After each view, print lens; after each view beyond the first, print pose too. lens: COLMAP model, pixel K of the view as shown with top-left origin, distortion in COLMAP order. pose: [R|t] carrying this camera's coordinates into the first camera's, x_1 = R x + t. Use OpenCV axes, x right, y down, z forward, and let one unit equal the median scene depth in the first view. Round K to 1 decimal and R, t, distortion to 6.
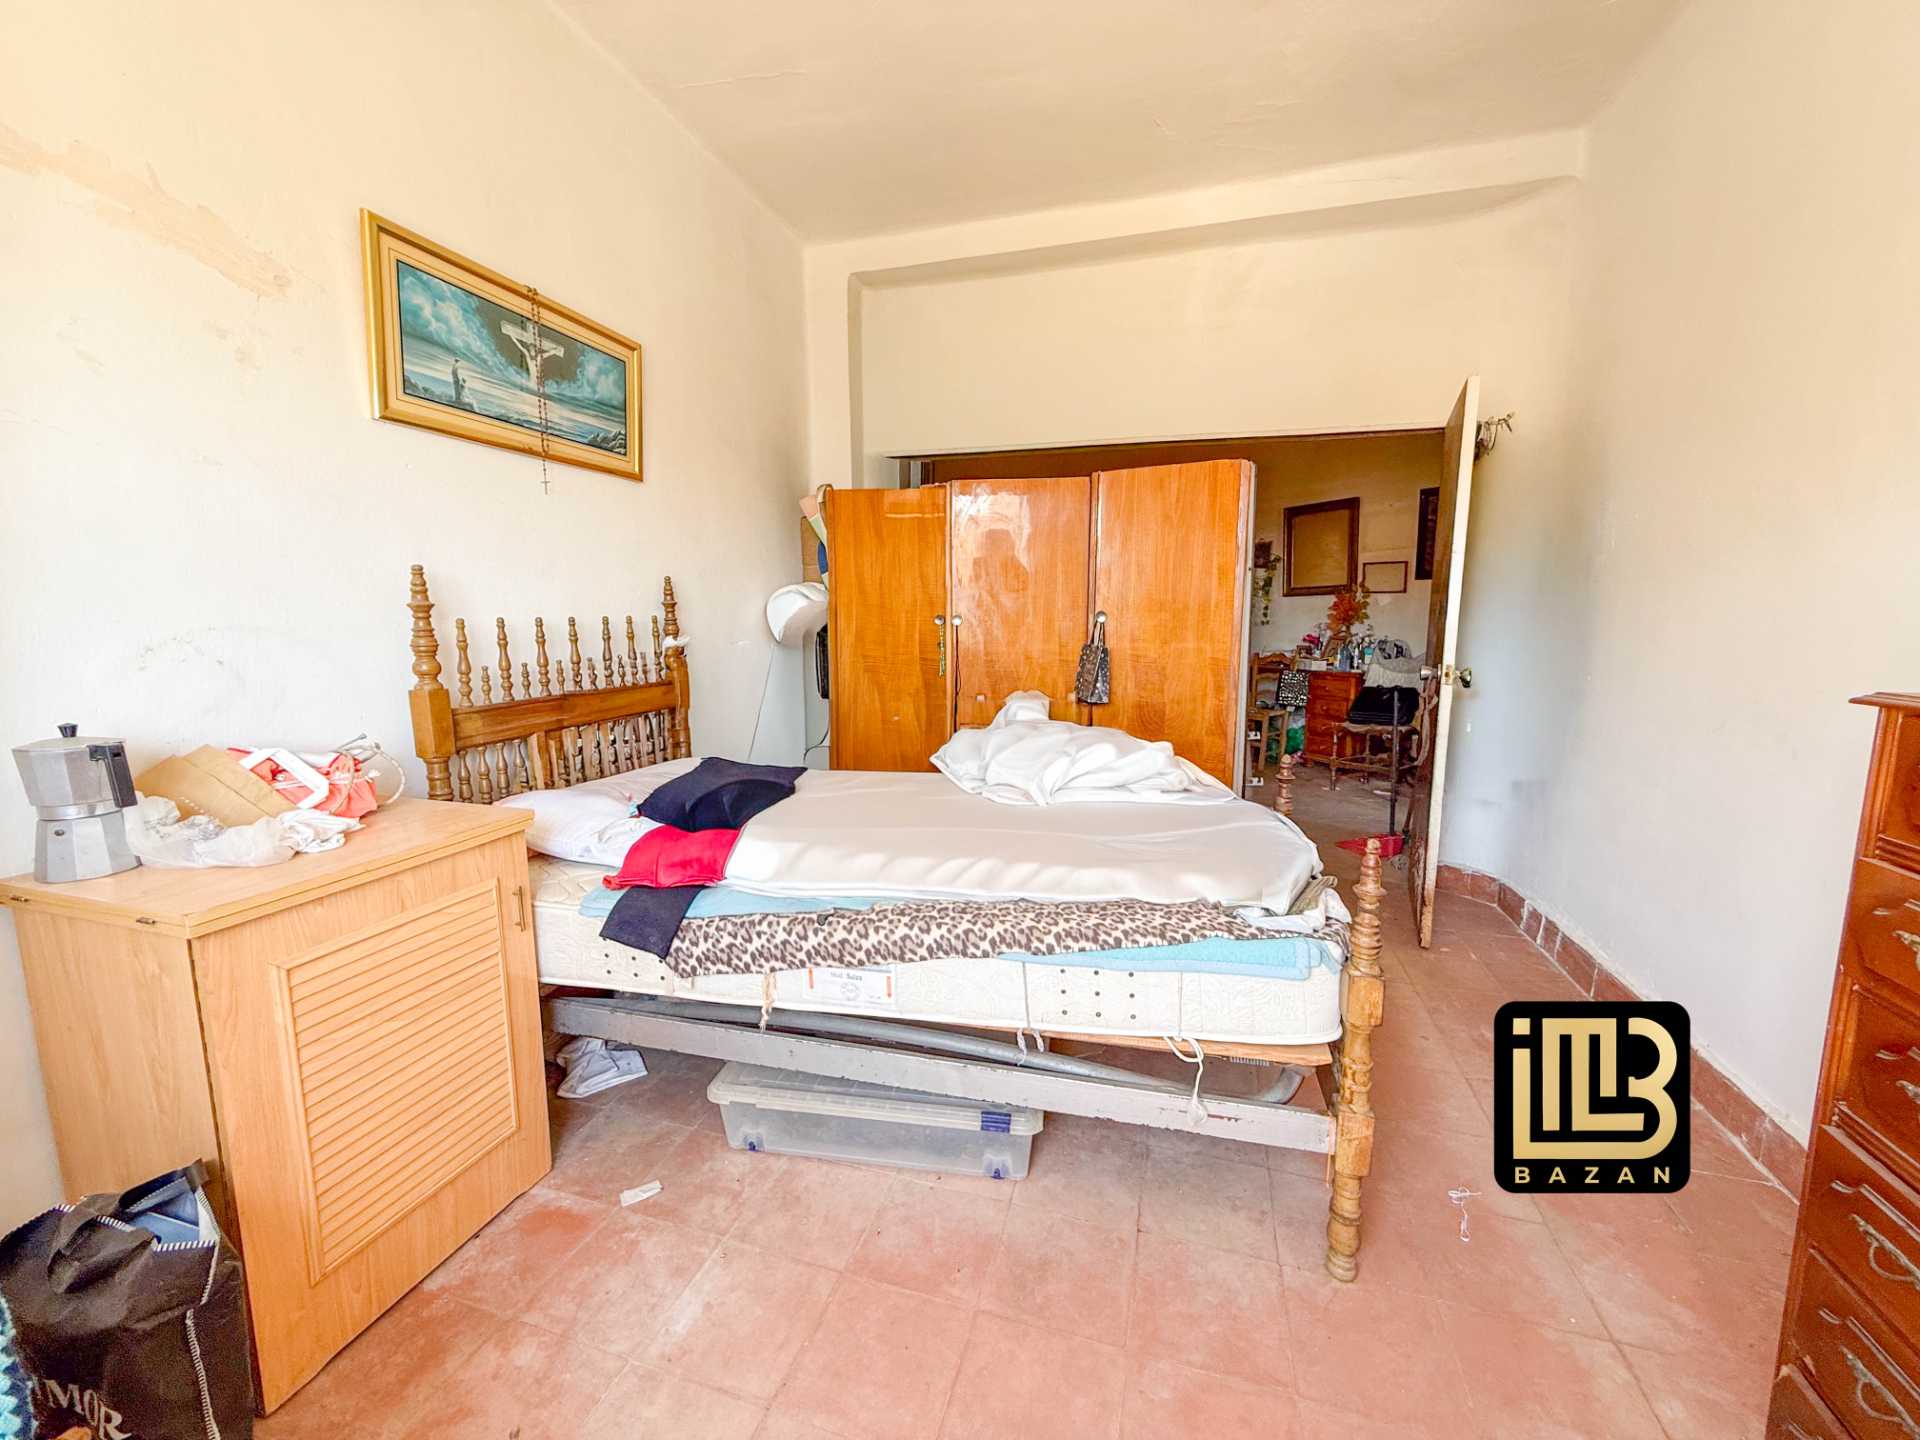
lens RADIAL K [[764.8, 0, 960.0], [0, 764.8, 720.0], [0, 0, 1]] dist [-0.000783, -0.000736]
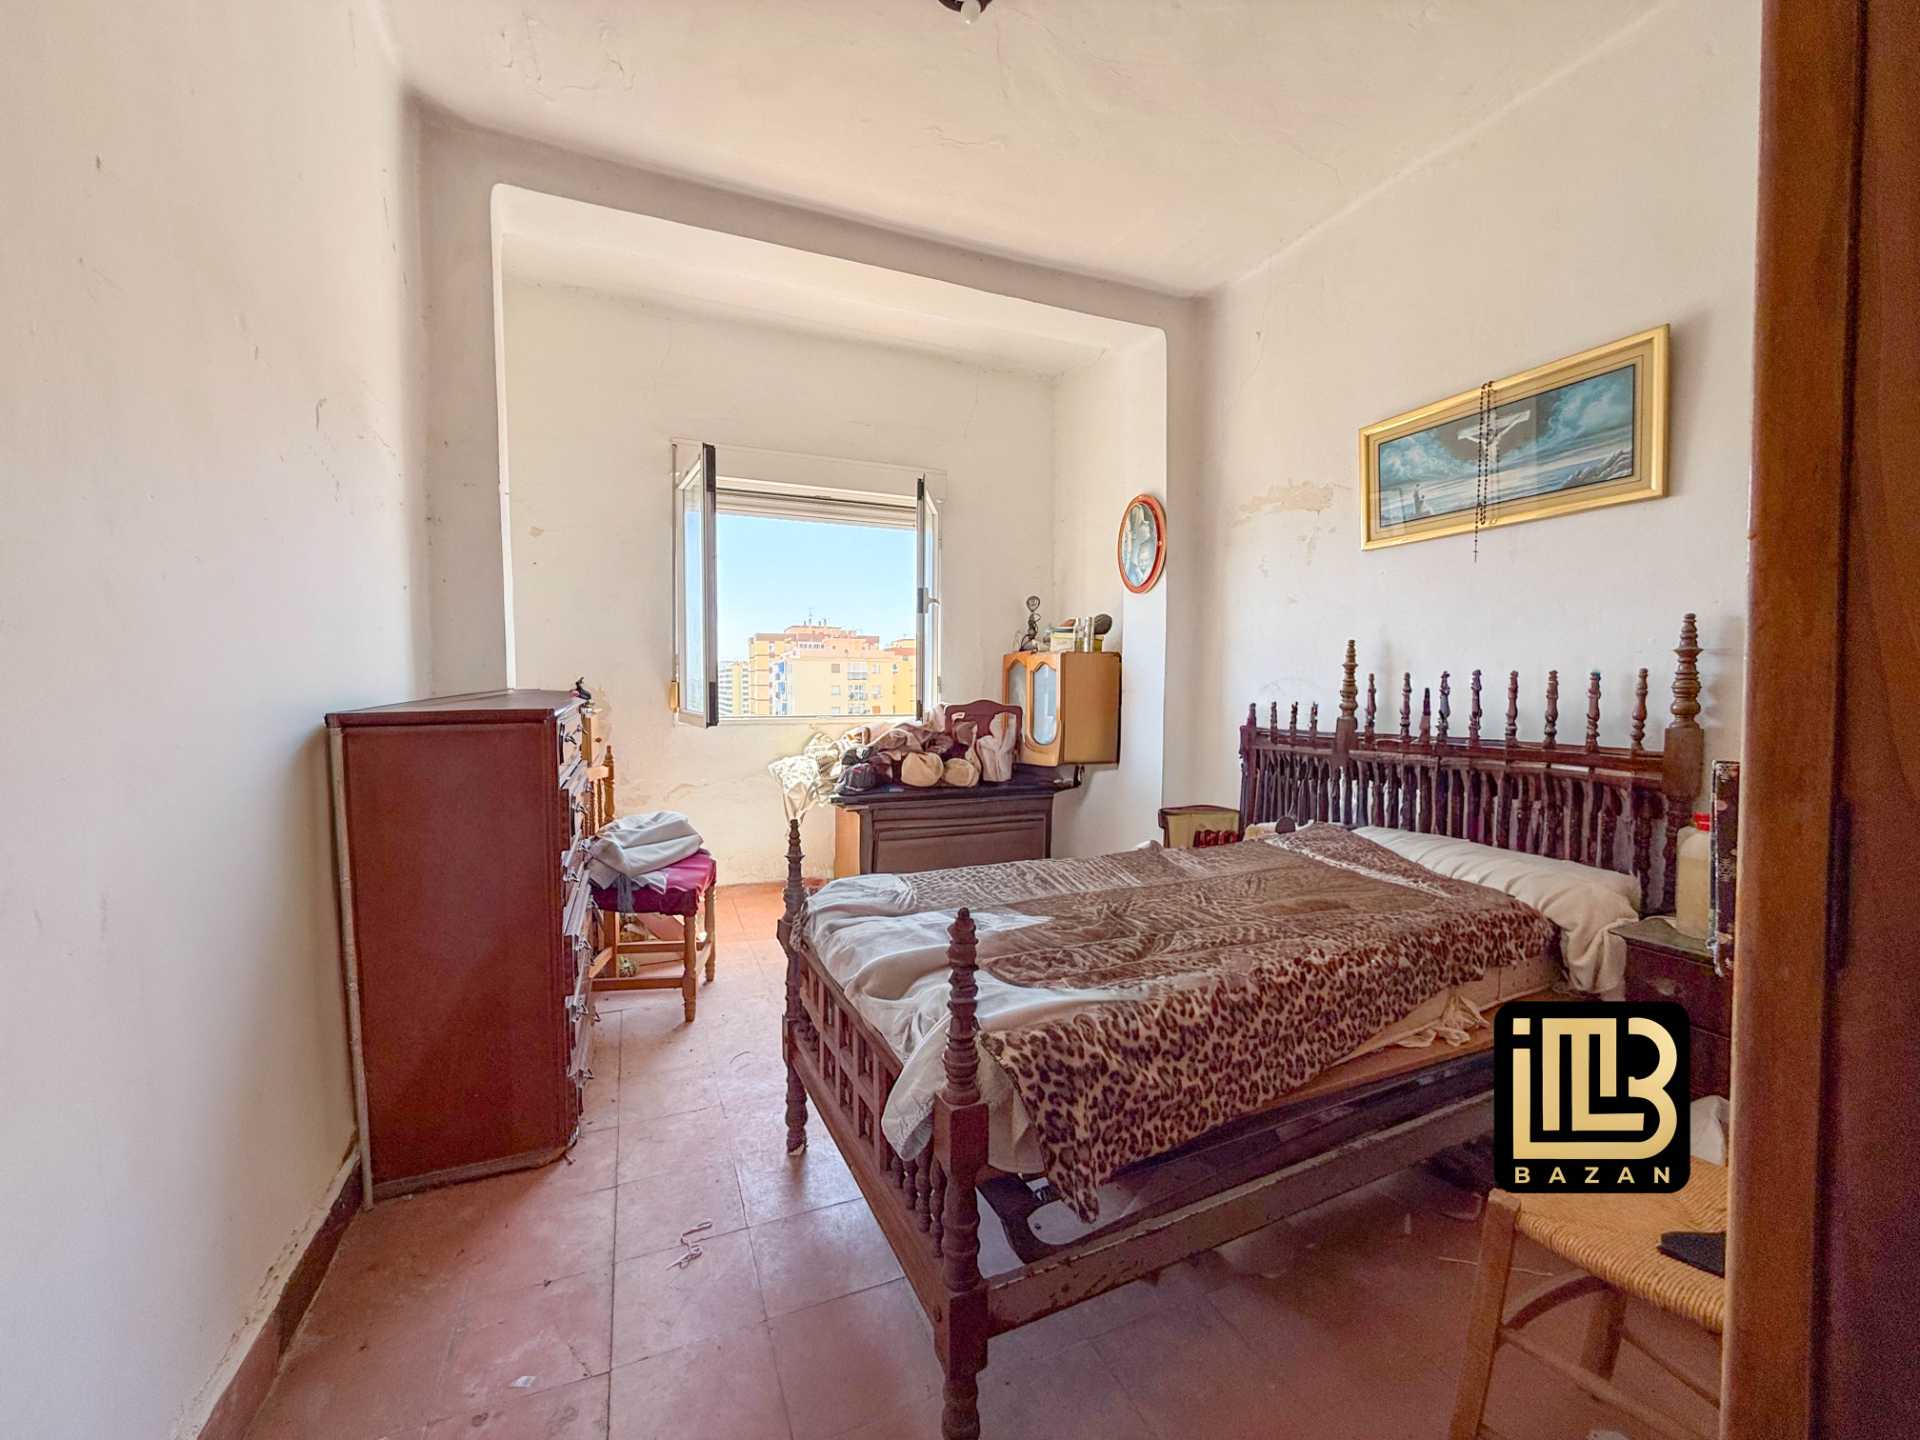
lens RADIAL K [[764.8, 0, 960.0], [0, 764.8, 720.0], [0, 0, 1]] dist [-0.000783, -0.000736]
pose [[-0.758870, 0.063346, -0.648154, 0.809498], [-0.058049, 0.984717, 0.164204, -0.215397], [0.648650, 0.162234, -0.743595, 1.431765]]
